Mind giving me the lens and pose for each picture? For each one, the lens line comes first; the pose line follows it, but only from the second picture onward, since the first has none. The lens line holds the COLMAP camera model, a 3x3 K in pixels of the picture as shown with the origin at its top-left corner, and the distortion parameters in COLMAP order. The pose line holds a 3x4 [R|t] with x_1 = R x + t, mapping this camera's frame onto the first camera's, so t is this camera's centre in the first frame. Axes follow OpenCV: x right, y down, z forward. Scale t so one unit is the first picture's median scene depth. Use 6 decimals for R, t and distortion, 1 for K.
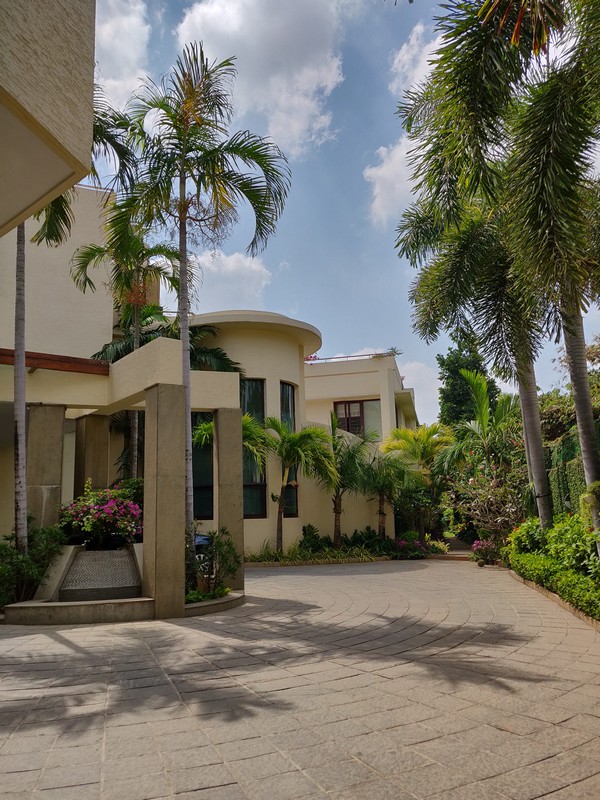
lens RADIAL K [[615.9, 0, 297.0], [0, 615.9, 391.6], [0, 0, 1]] dist [-0.010921, 0.060428]
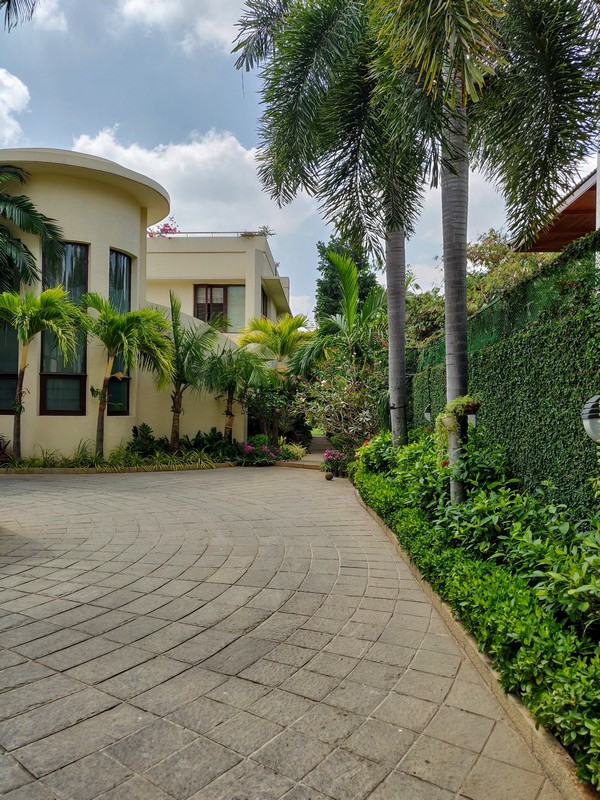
lens RADIAL K [[615.9, 0, 294.6], [0, 615.9, 393.6], [0, 0, 1]] dist [-0.010921, 0.060428]
pose [[0.982884, 0.040710, 0.179671, 0.073504], [-0.071960, 0.982638, 0.171009, 0.013804], [-0.169590, -0.181011, 0.968749, 0.148823]]
